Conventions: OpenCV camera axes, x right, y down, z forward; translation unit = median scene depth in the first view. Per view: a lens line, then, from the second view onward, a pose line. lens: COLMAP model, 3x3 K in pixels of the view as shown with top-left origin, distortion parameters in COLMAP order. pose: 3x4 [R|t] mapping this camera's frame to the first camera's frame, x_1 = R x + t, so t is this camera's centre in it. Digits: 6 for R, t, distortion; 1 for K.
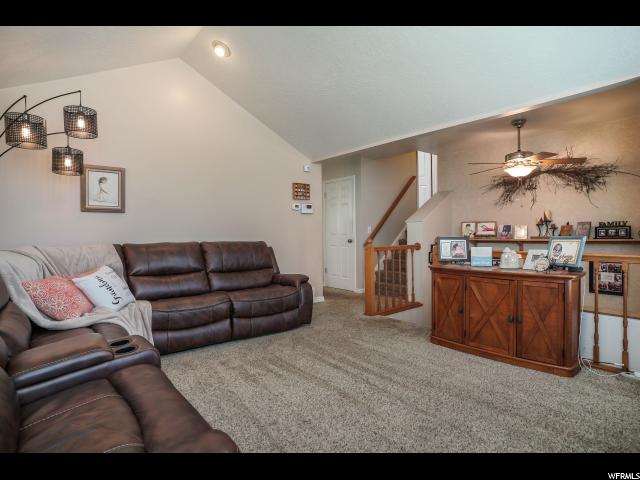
lens RADIAL K [[333.4, 0, 318.8], [0, 333.4, 236.6], [0, 0, 1]] dist [-0.033485, 0.002089]
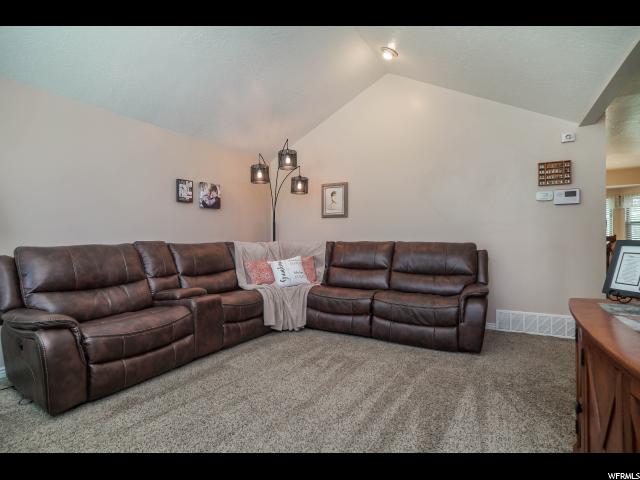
lens RADIAL K [[333.4, 0, 318.6], [0, 333.4, 238.7], [0, 0, 1]] dist [-0.033485, 0.002089]
pose [[0.373205, 0.016199, -0.927607, 0.610398], [-0.009459, 0.999862, 0.013655, -0.005781], [0.927701, 0.003678, 0.373307, 0.446613]]
